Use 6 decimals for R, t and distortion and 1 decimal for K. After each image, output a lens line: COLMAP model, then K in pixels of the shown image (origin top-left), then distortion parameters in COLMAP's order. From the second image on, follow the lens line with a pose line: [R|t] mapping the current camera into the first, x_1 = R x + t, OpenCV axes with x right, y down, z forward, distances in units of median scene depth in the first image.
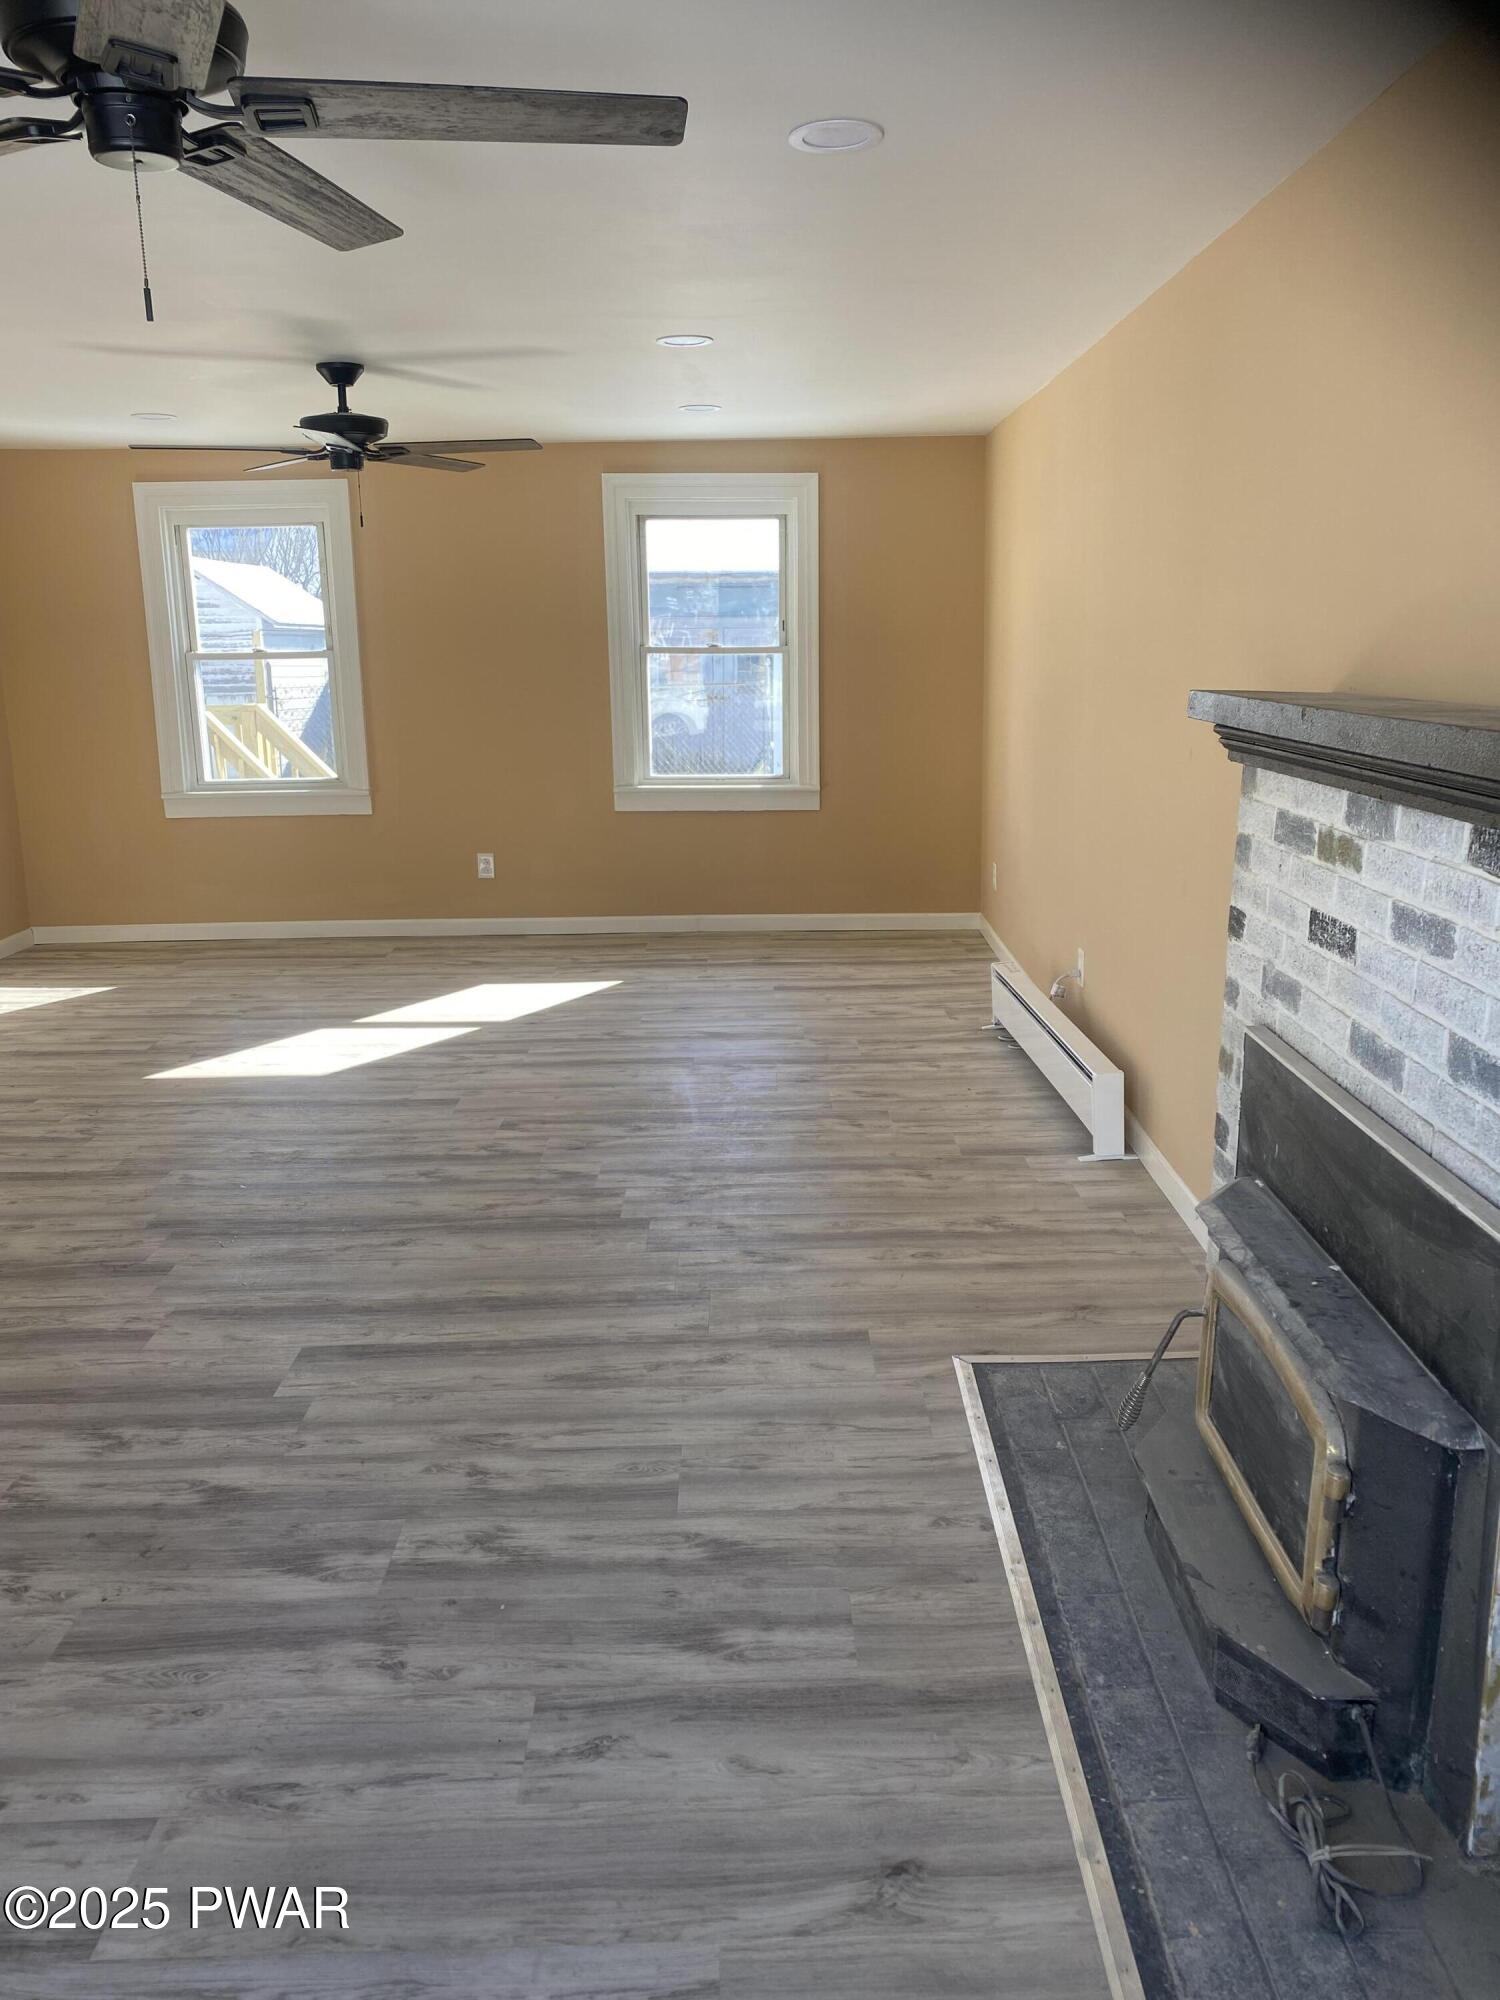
lens RADIAL K [[1513.9, 0, 752.4], [0, 1513.9, 1001.5], [0, 0, 1]] dist [-0.004624, -0.005551]
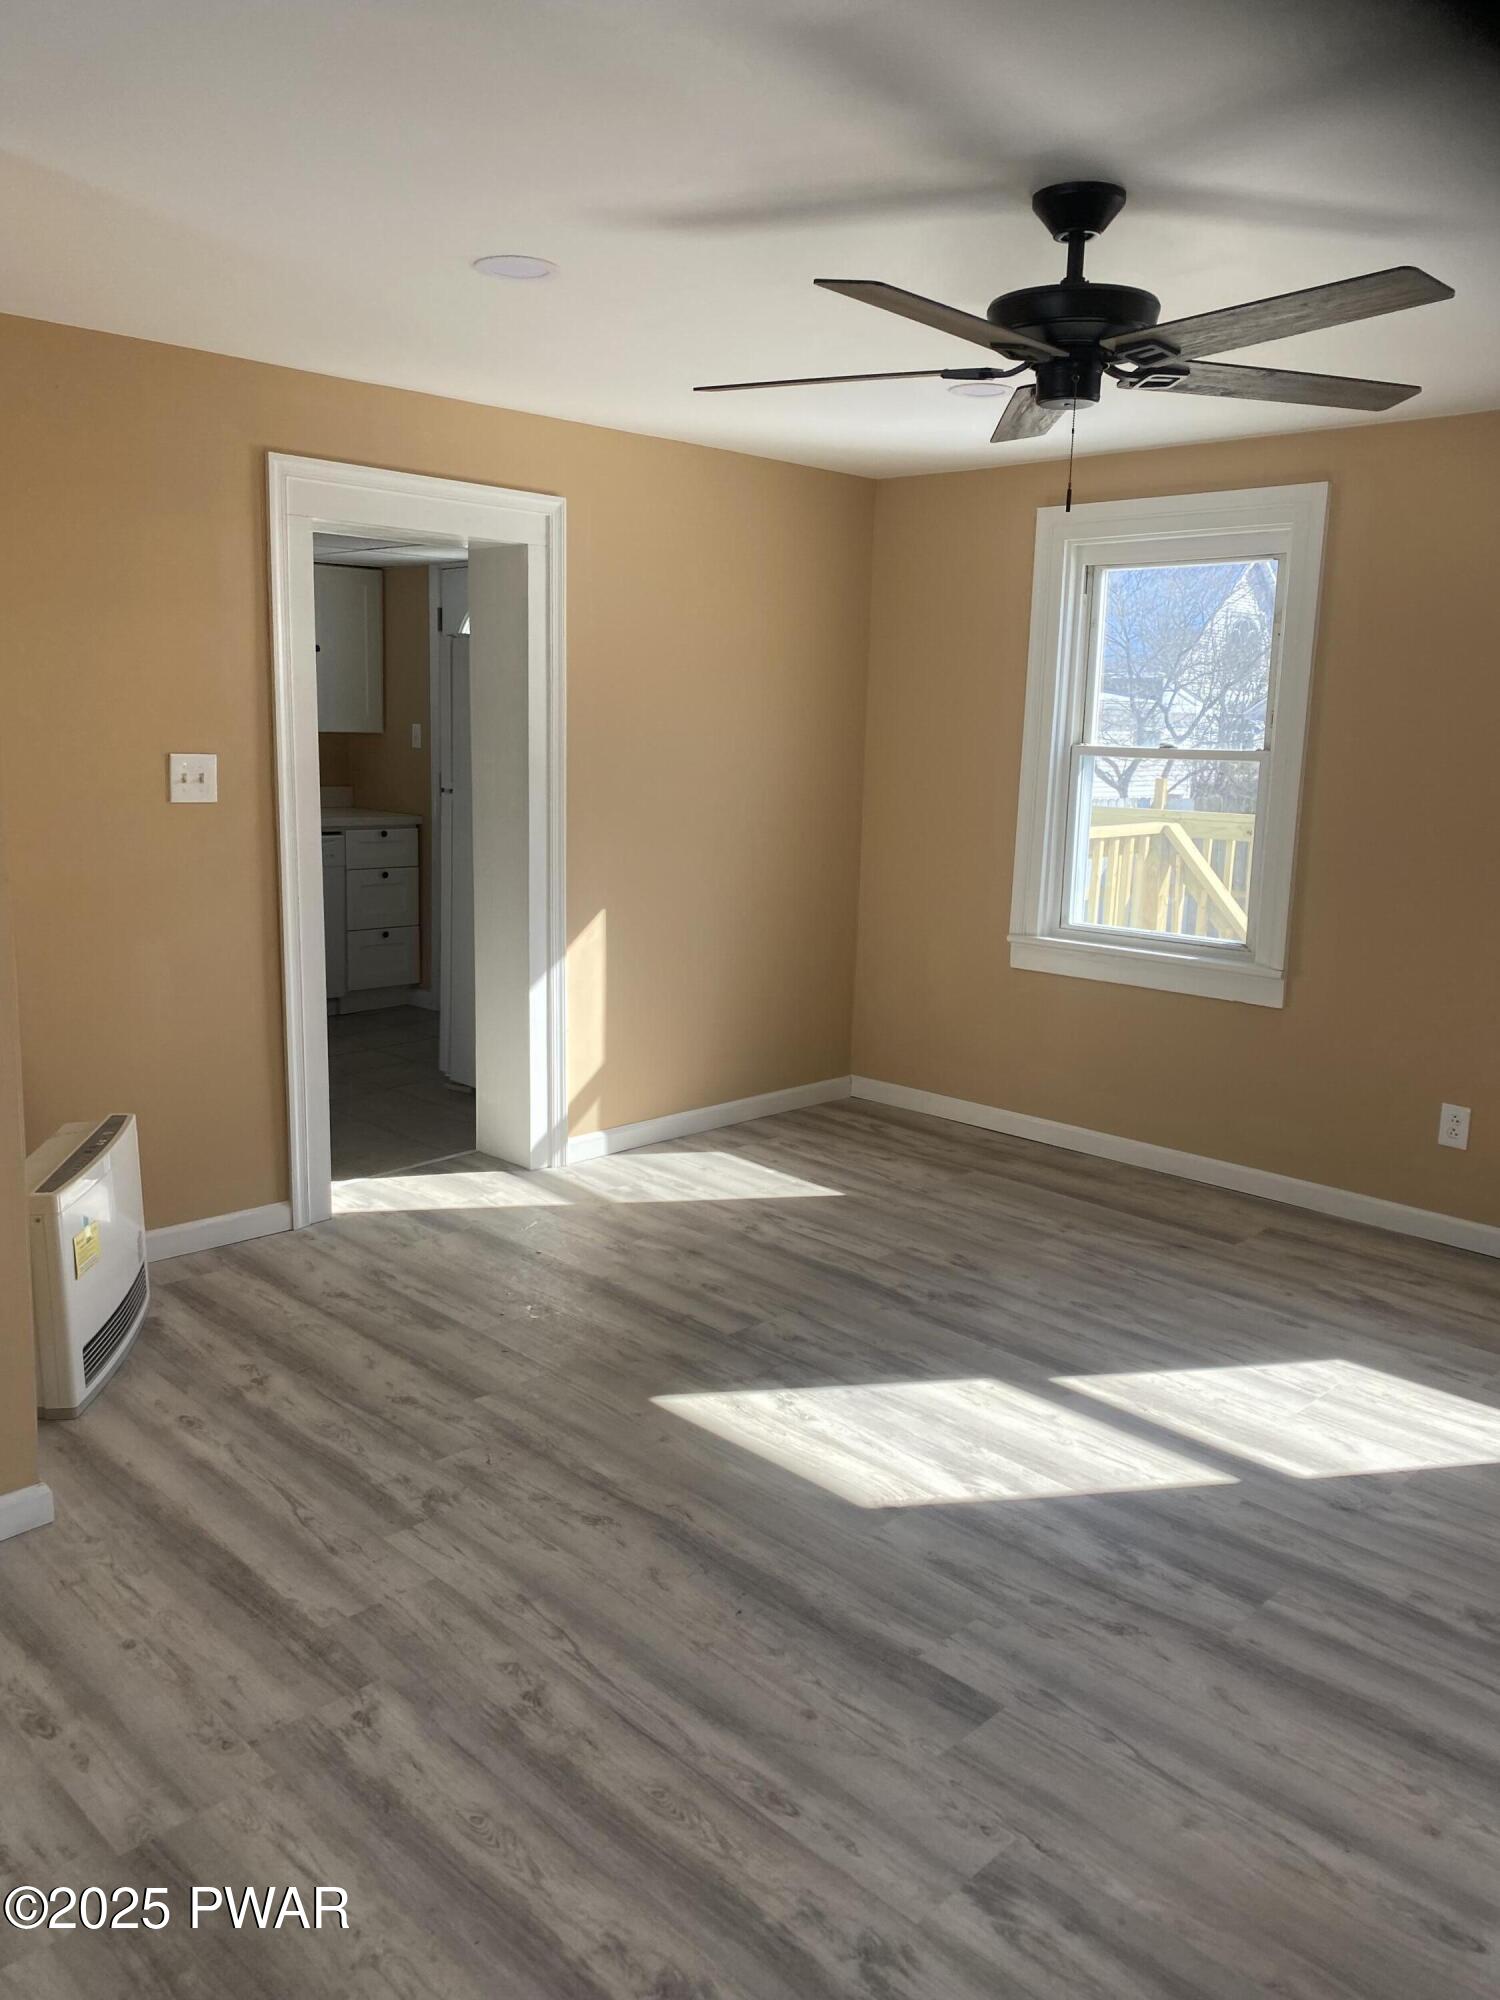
lens RADIAL K [[1513.9, 0, 749.9], [0, 1513.9, 990.6], [0, 0, 1]] dist [-0.004624, -0.005551]
pose [[0.708303, 0.155344, -0.688604, 0.035246], [-0.200236, 0.979632, 0.015034, -0.134844], [0.676914, 0.127234, 0.724982, 0.549258]]
